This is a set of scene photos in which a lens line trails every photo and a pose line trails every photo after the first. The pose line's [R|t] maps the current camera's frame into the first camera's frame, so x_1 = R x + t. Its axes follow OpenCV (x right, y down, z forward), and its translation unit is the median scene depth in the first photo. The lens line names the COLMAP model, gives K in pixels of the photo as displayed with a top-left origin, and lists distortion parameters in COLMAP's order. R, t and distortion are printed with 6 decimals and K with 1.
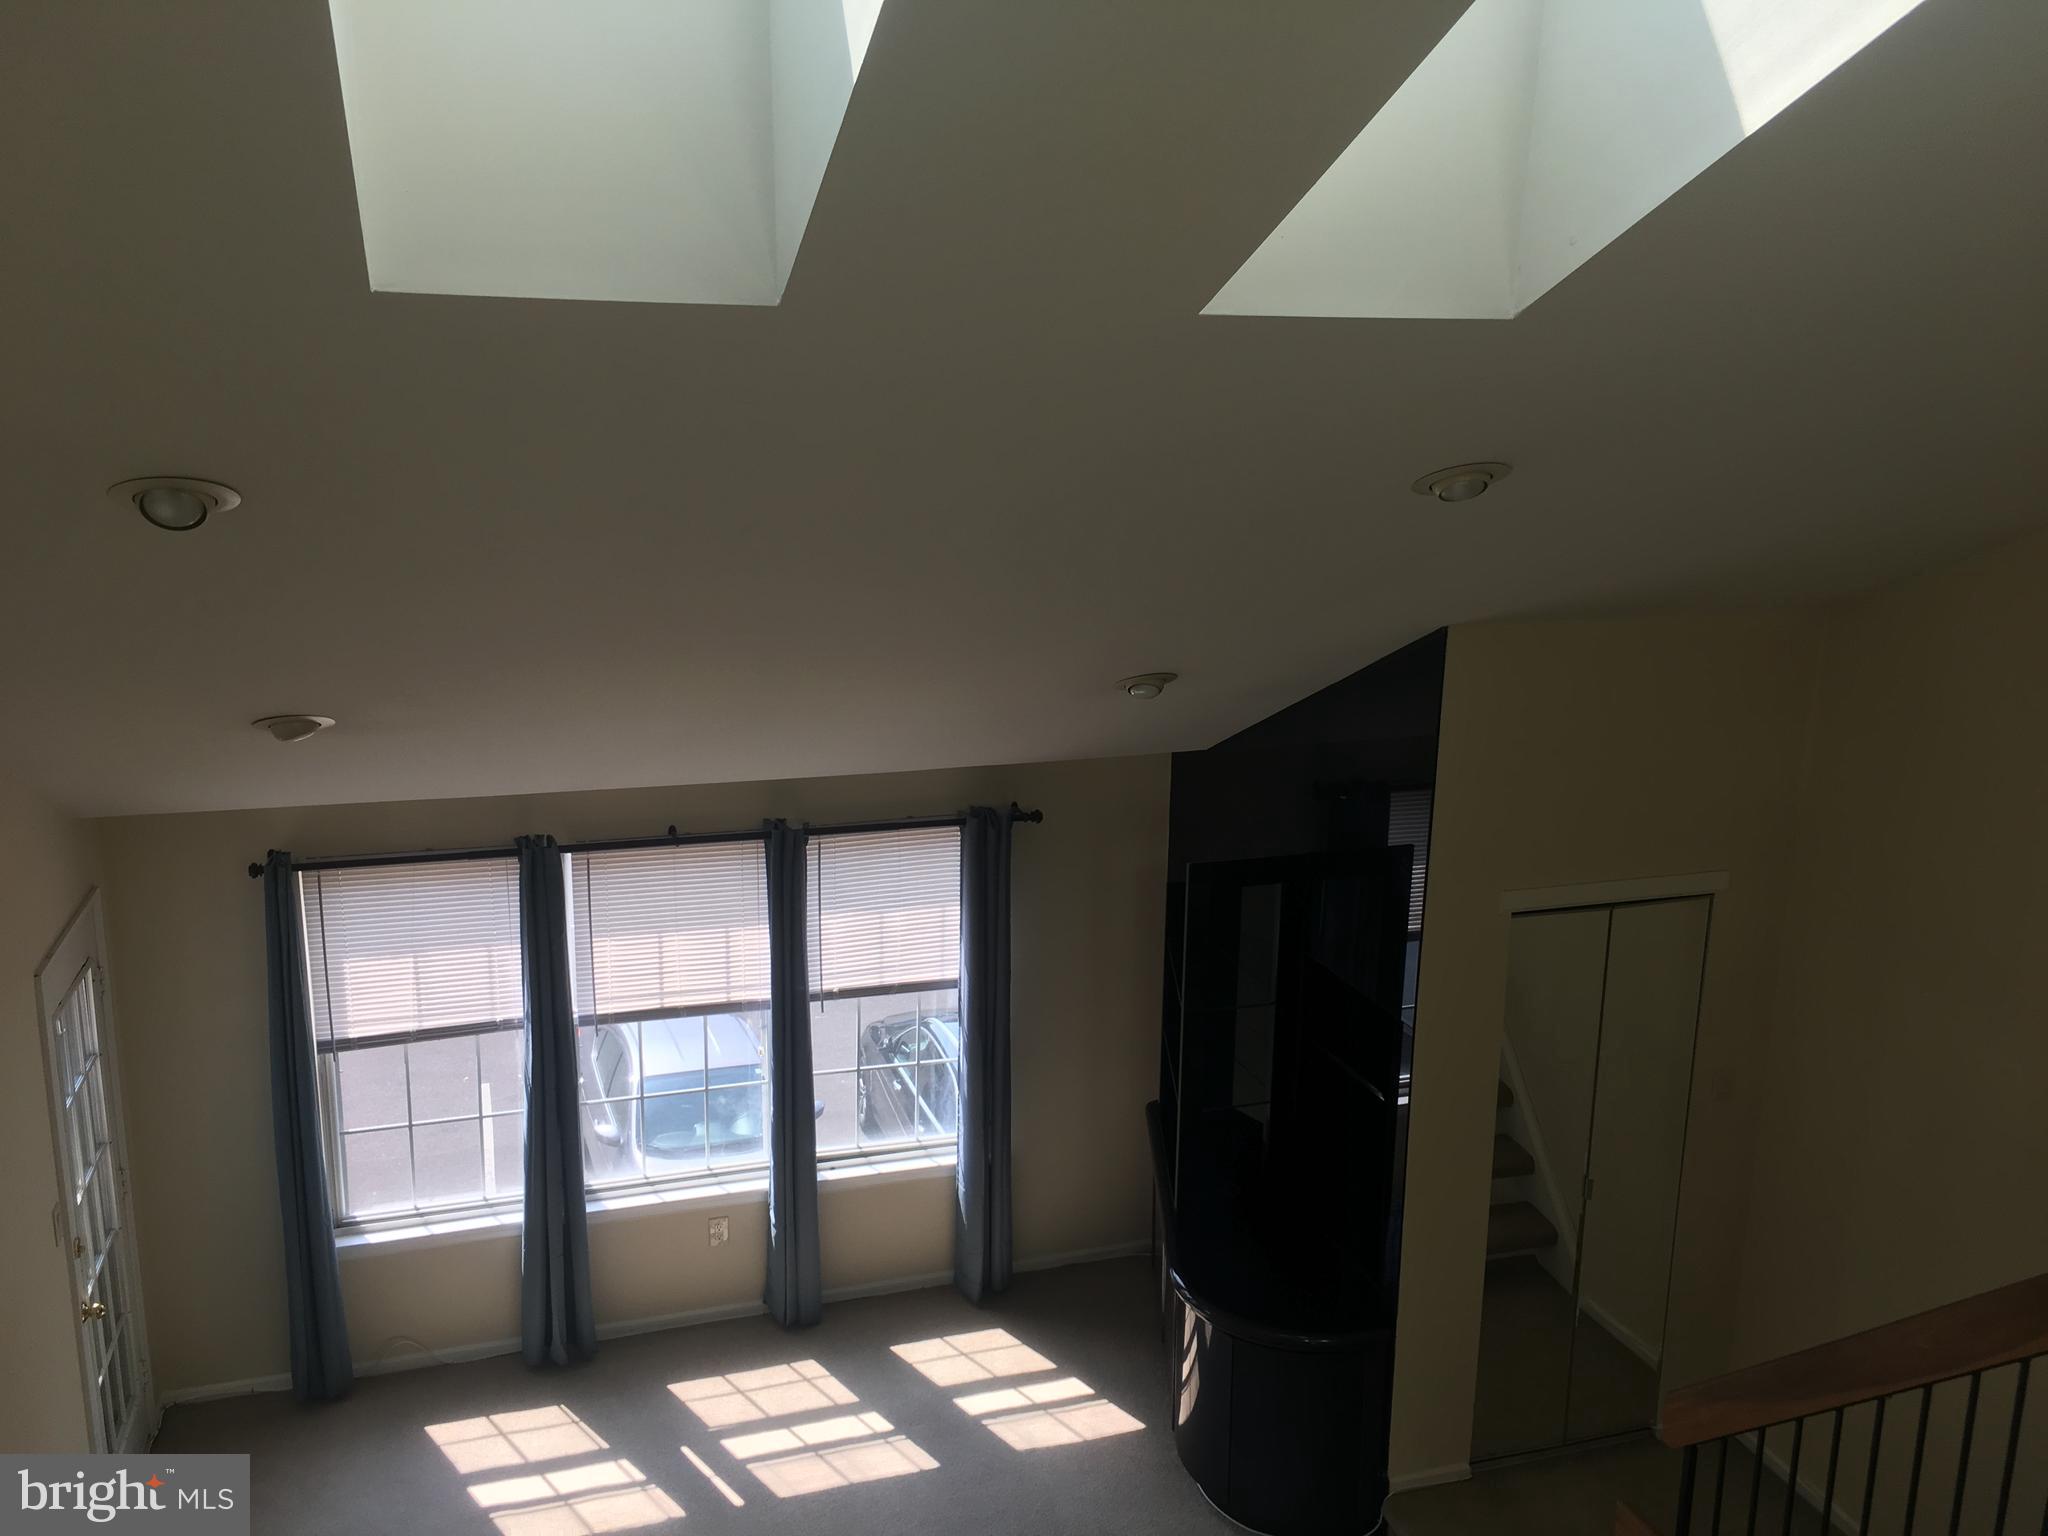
lens RADIAL K [[1746.1, 0, 1031.2], [0, 1746.1, 752.8], [0, 0, 1]] dist [0.066435, -0.078163]
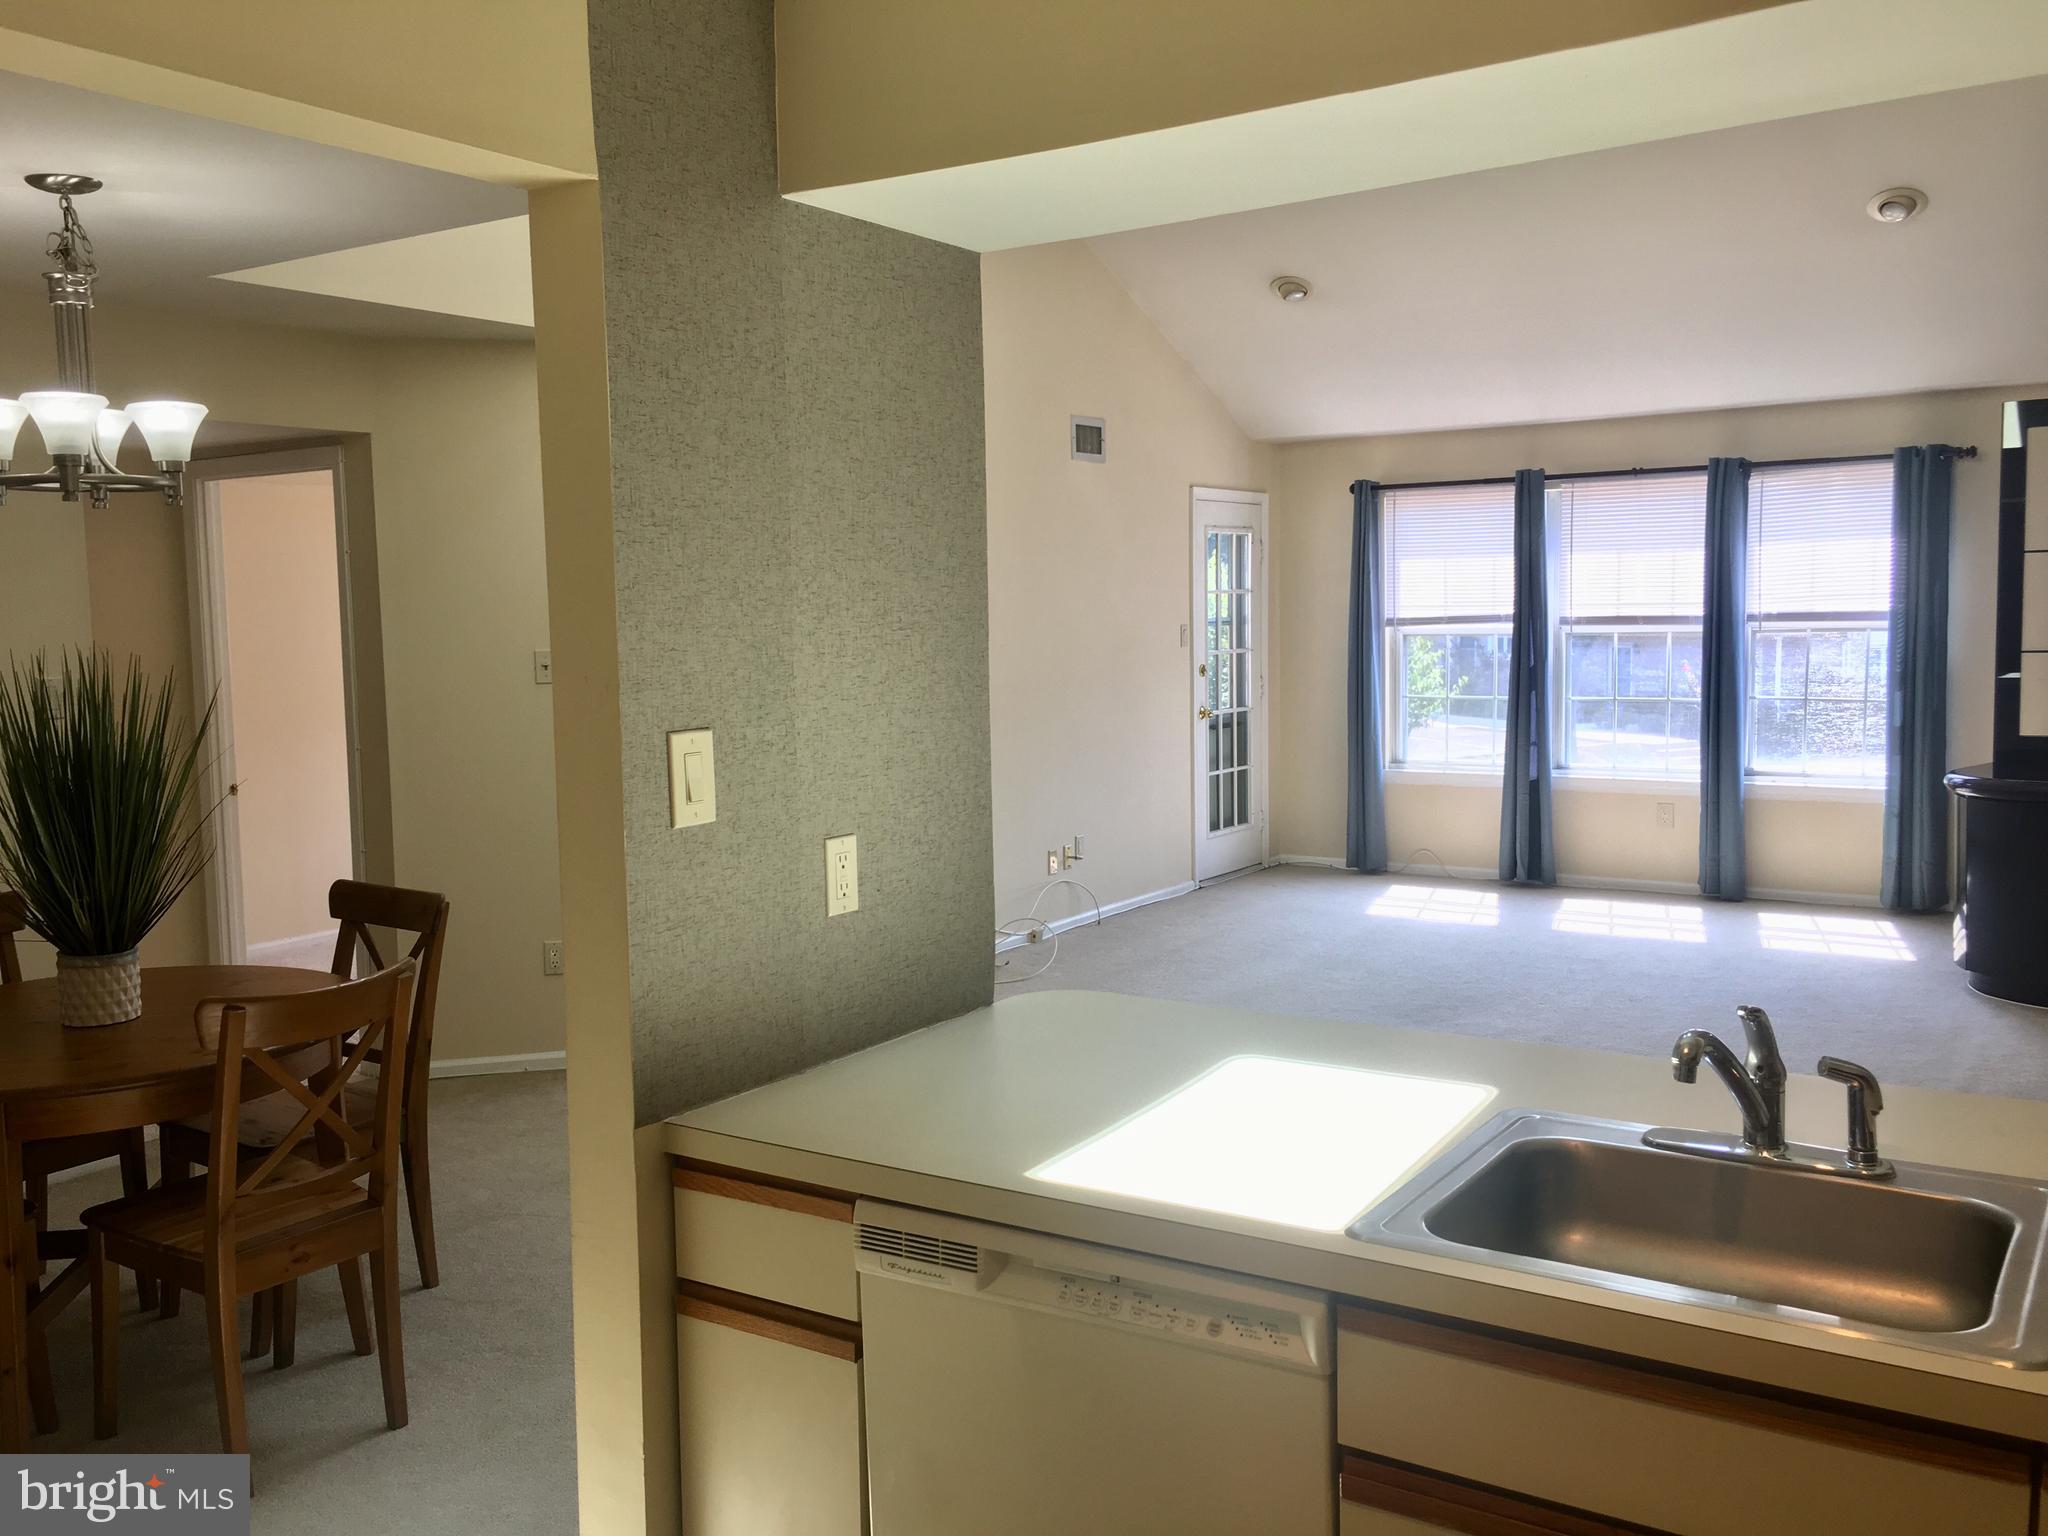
lens RADIAL K [[1746.1, 0, 1000.9], [0, 1746.1, 769.2], [0, 0, 1]] dist [0.066435, -0.078163]
pose [[0.620079, 0.042745, -0.783374, 0.529031], [-0.152829, 0.985967, -0.067172, 0.419631], [0.769510, 0.161374, 0.617910, -0.130661]]
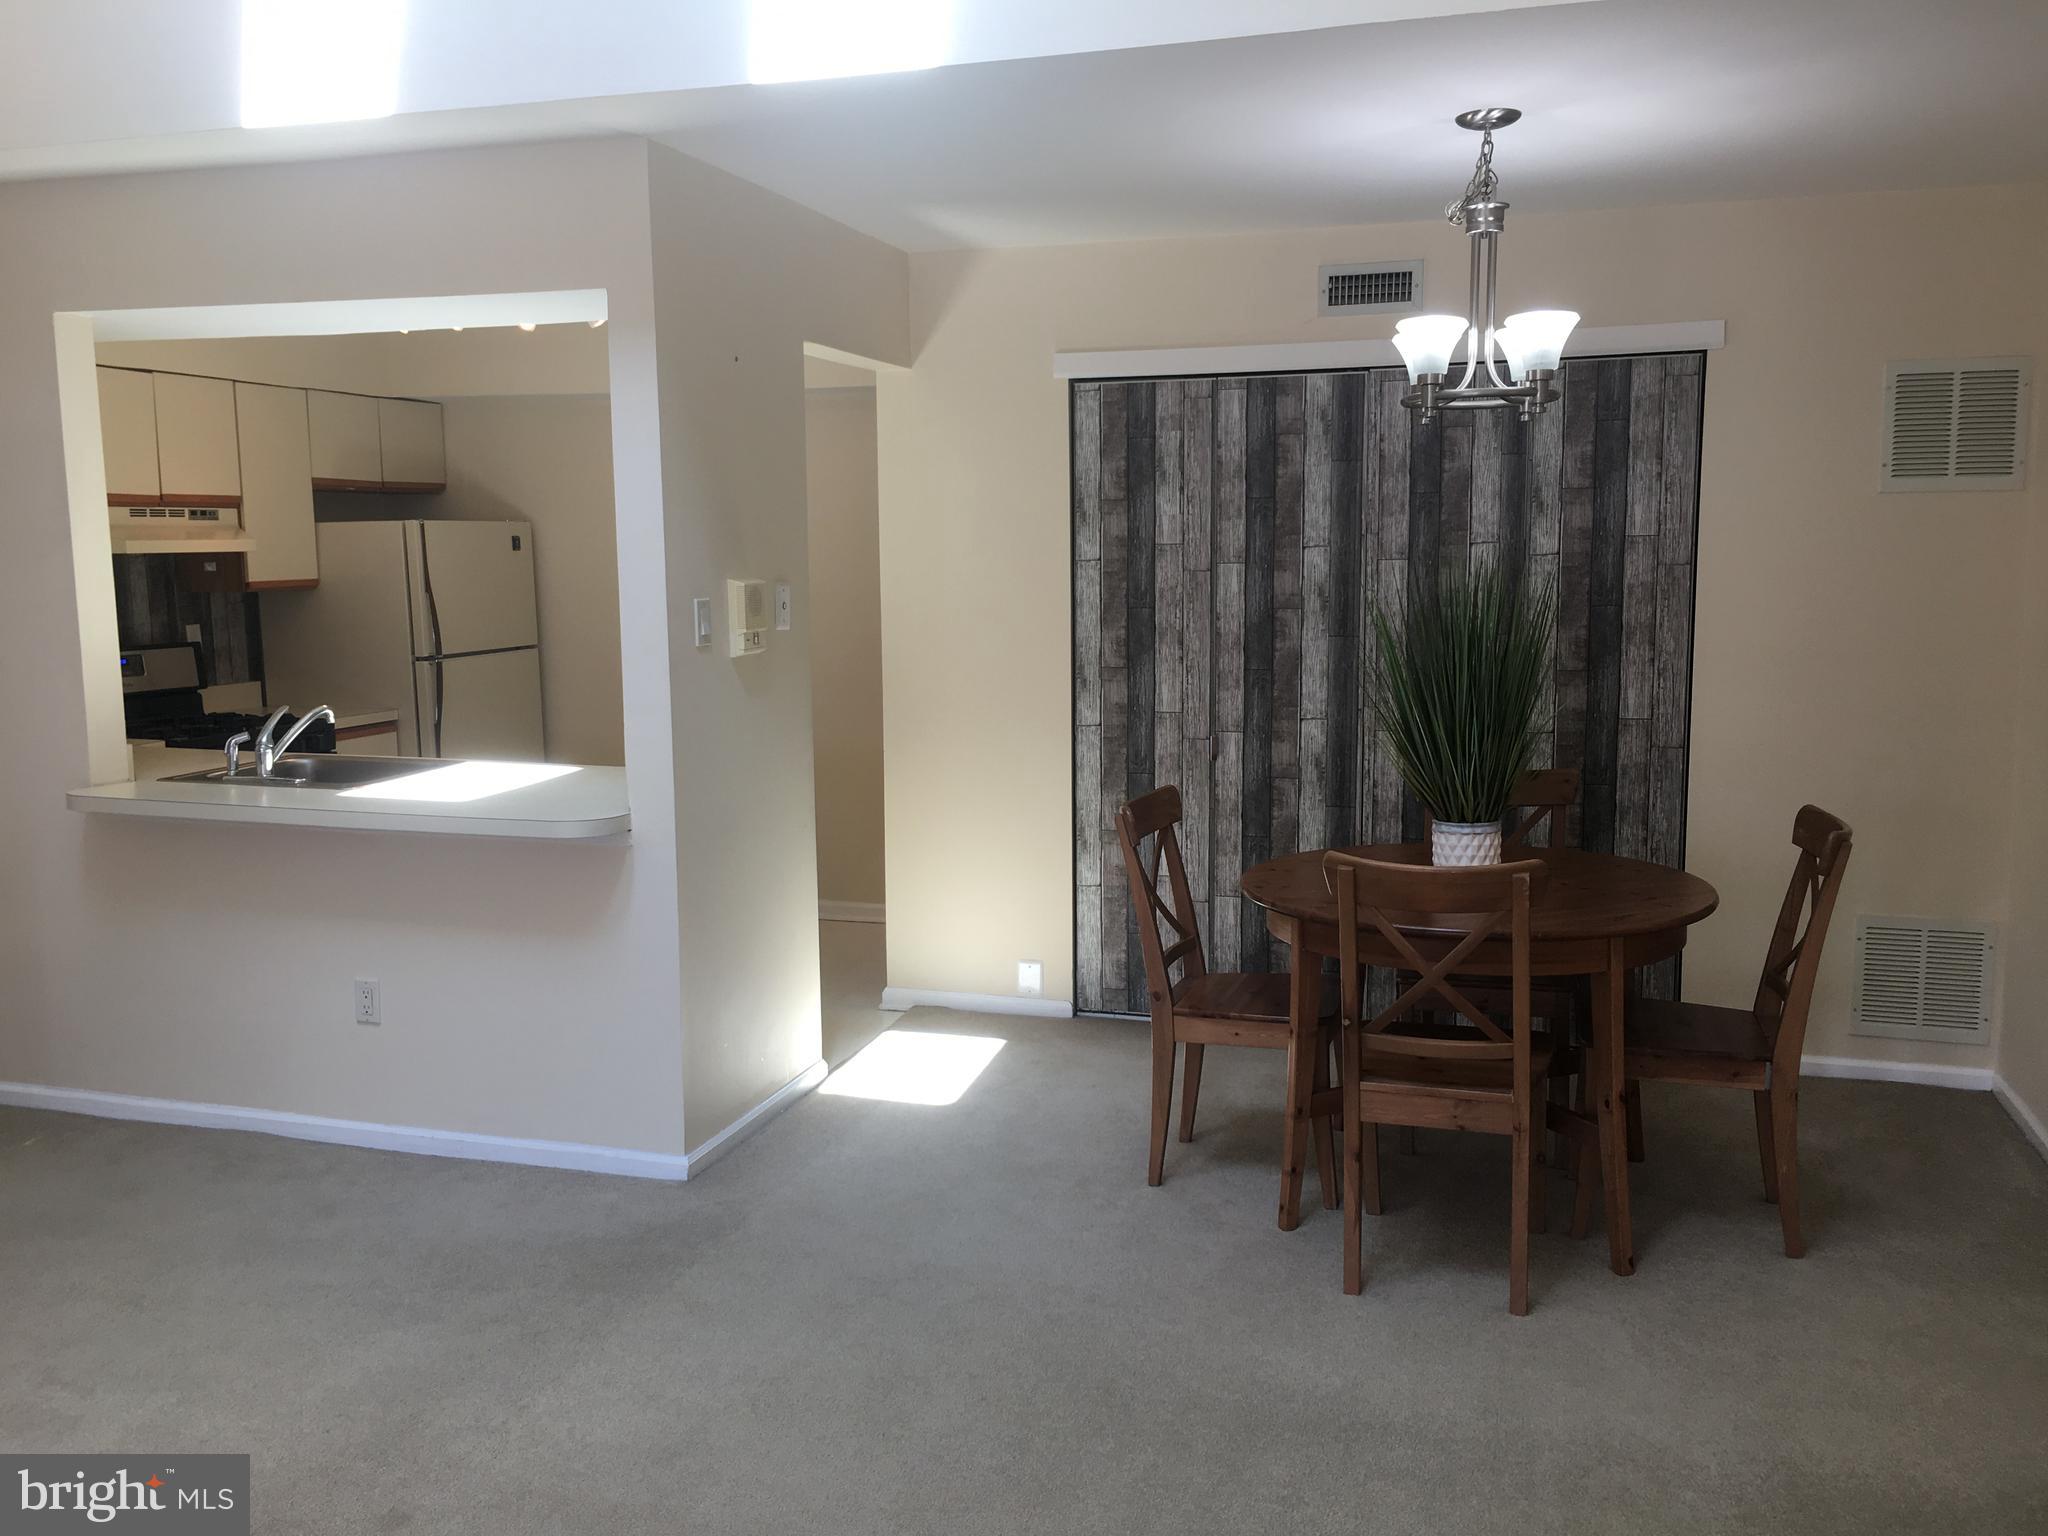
lens RADIAL K [[1746.1, 0, 1024.7], [0, 1746.1, 768.6], [0, 0, 1]] dist [0.066435, -0.078163]
pose [[-0.573017, 0.099703, -0.813456, 0.509721], [-0.187772, 0.950196, 0.248734, 0.342461], [0.797743, 0.295273, -0.525757, 0.189244]]
